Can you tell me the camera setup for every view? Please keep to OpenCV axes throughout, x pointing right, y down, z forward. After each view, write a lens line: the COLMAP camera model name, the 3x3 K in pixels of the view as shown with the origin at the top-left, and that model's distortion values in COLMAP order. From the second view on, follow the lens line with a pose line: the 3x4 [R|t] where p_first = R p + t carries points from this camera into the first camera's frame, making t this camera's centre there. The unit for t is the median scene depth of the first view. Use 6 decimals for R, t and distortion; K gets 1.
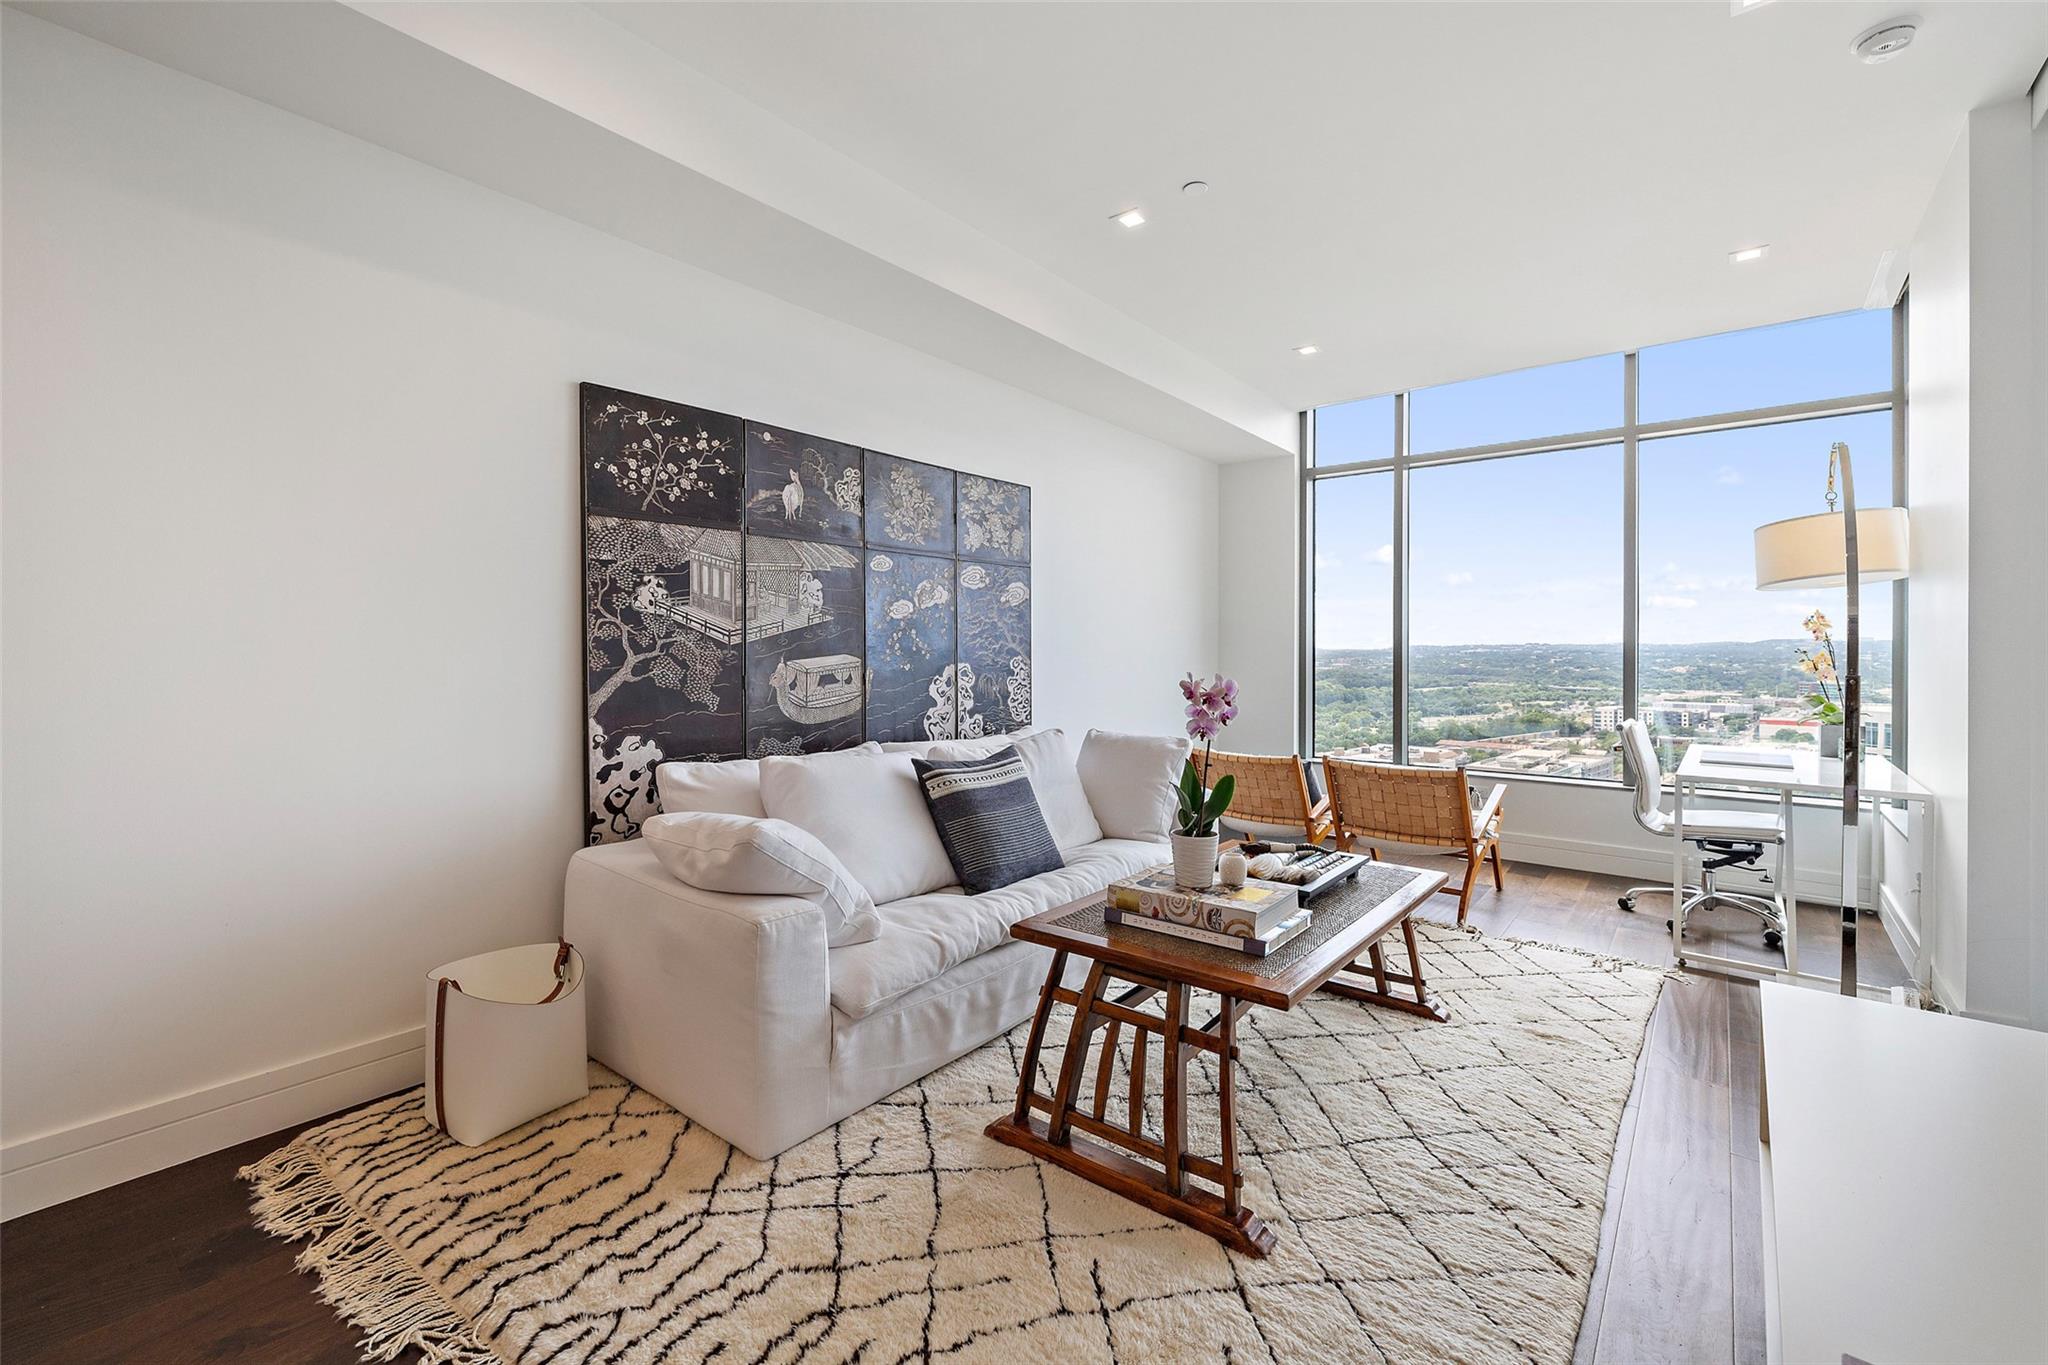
lens RADIAL K [[865.8, 0, 1020.7], [0, 865.8, 657.3], [0, 0, 1]] dist [-0.000793, 0.000192]
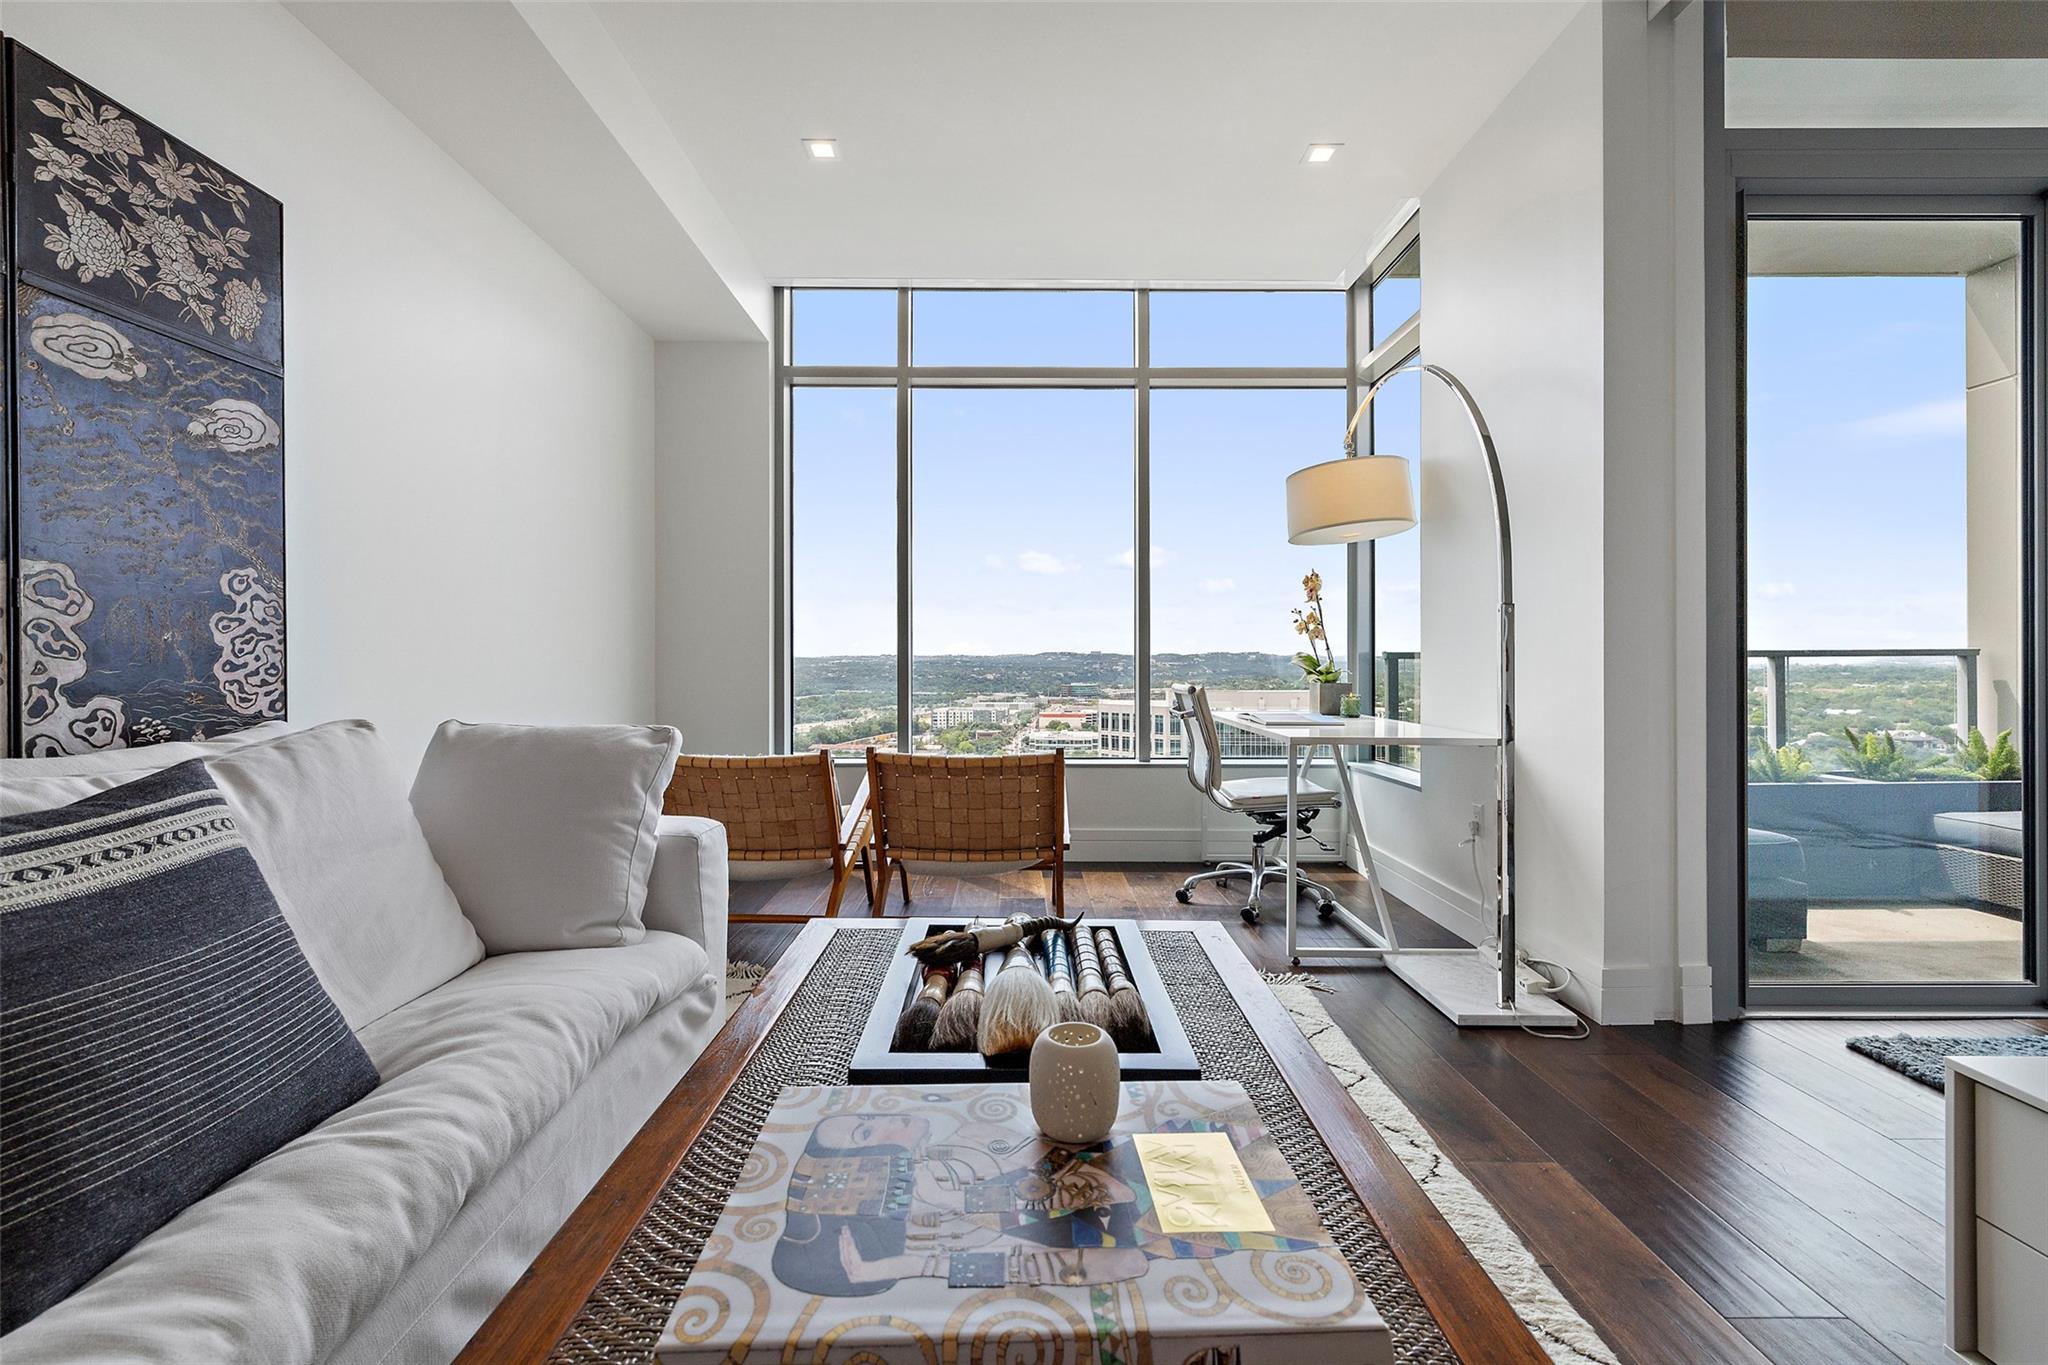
lens RADIAL K [[873.7, 0, 1021.5], [0, 873.7, 663.1], [0, 0, 1]] dist [0.001747, 0.000305]
pose [[0.772778, -0.002497, 0.634672, 0.026160], [0.006204, 0.999974, -0.003619, 0.069742], [-0.634646, 0.006734, 0.772773, 0.544237]]
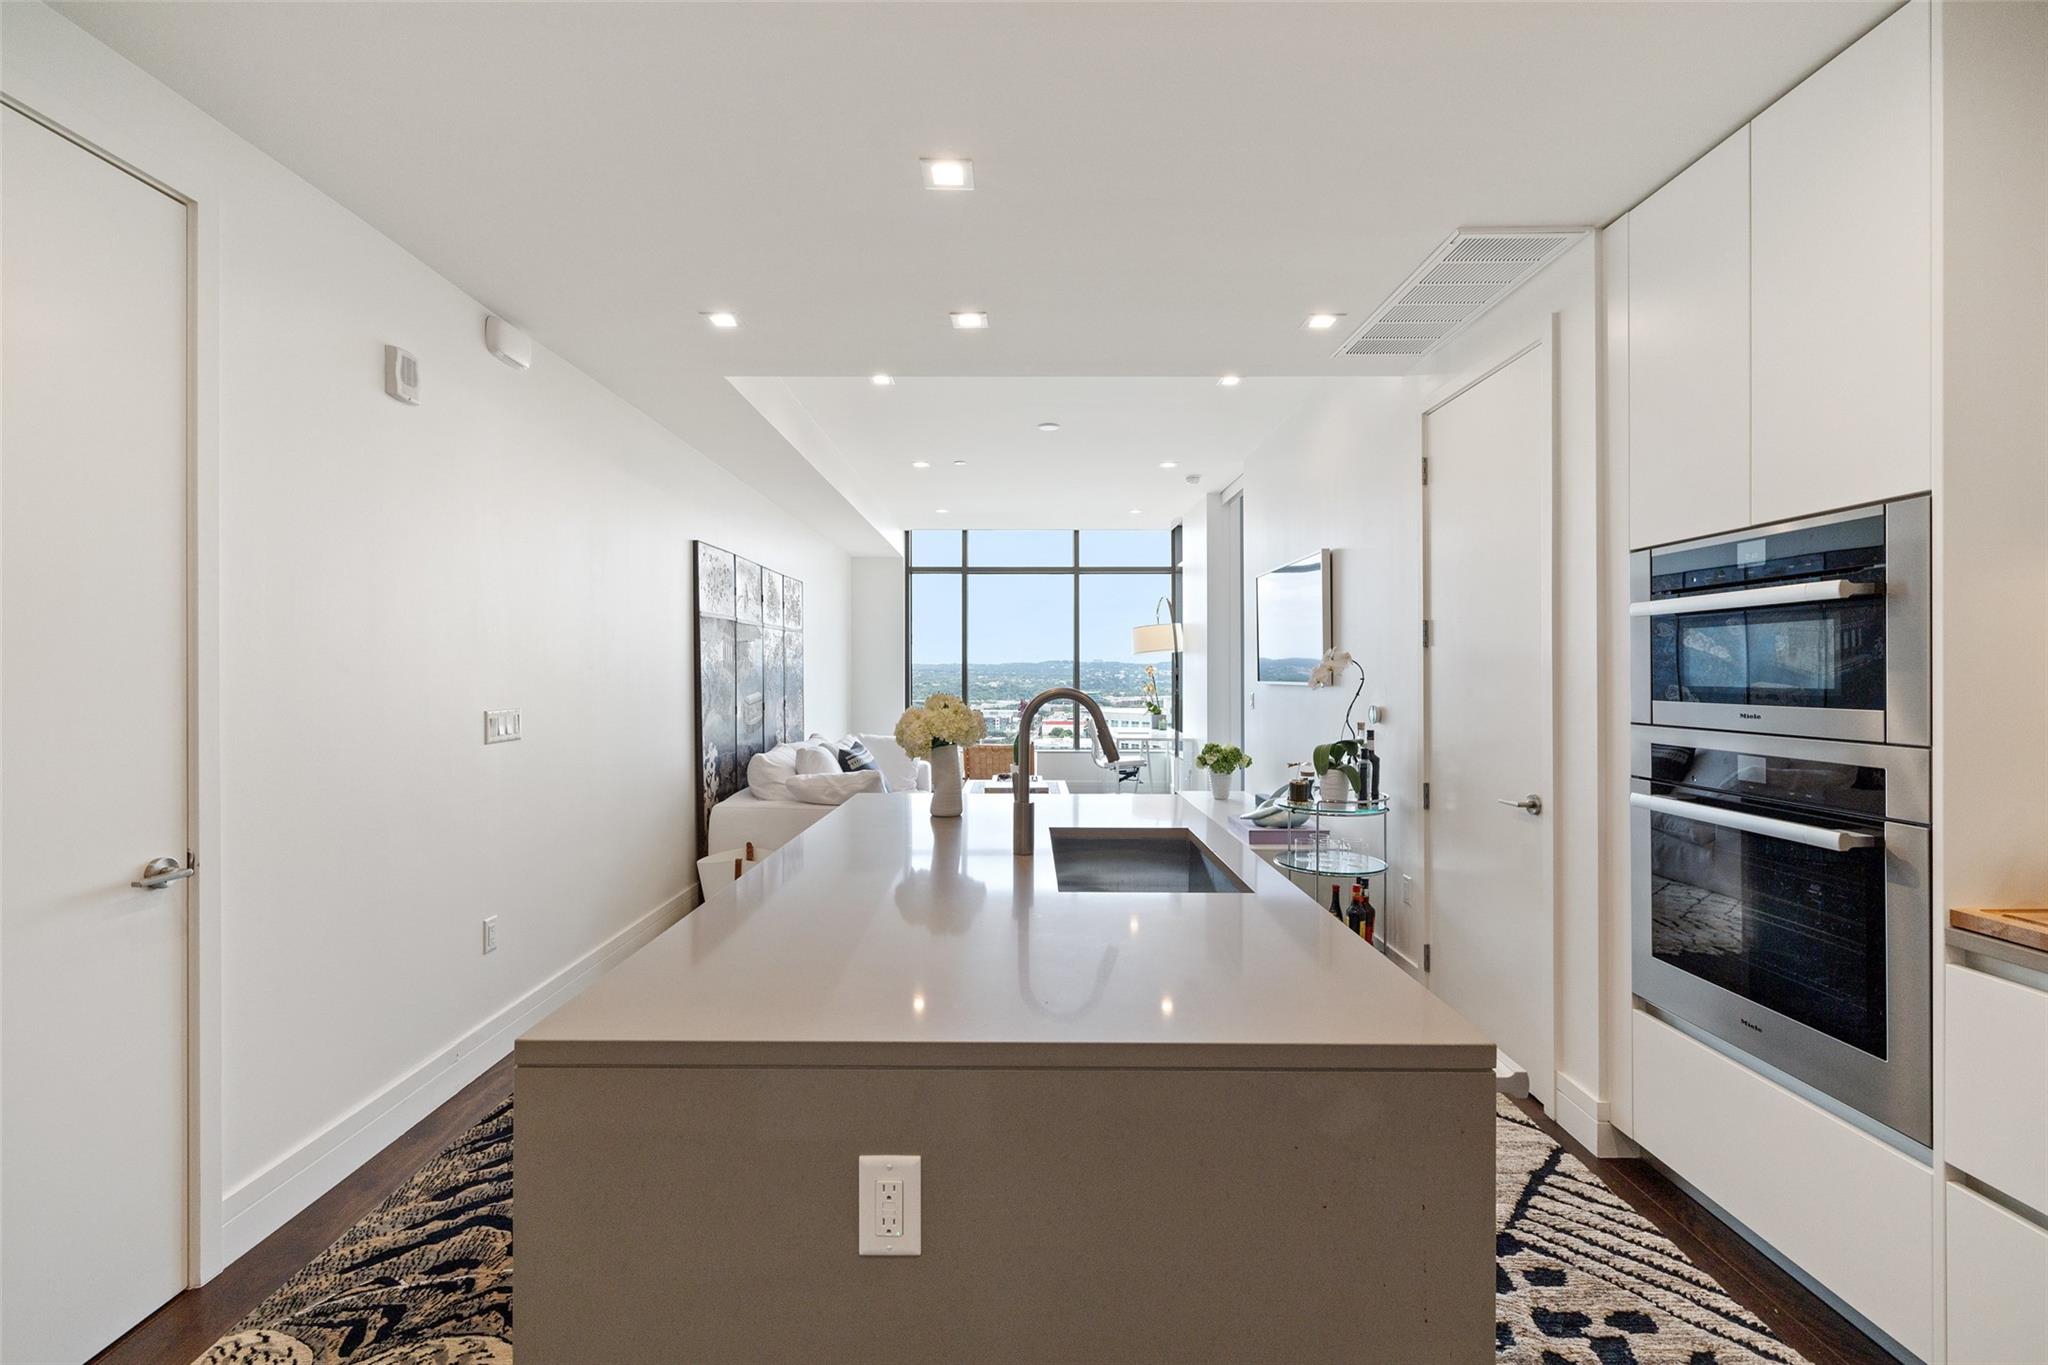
lens RADIAL K [[864.6, 0, 1019.7], [0, 864.6, 668.1], [0, 0, 1]] dist [0.000323, 0.000536]
pose [[0.776247, -0.000812, 0.630429, -0.928376], [0.006381, 0.999958, -0.006568, -0.036993], [-0.630397, 0.009121, 0.776219, -0.643060]]
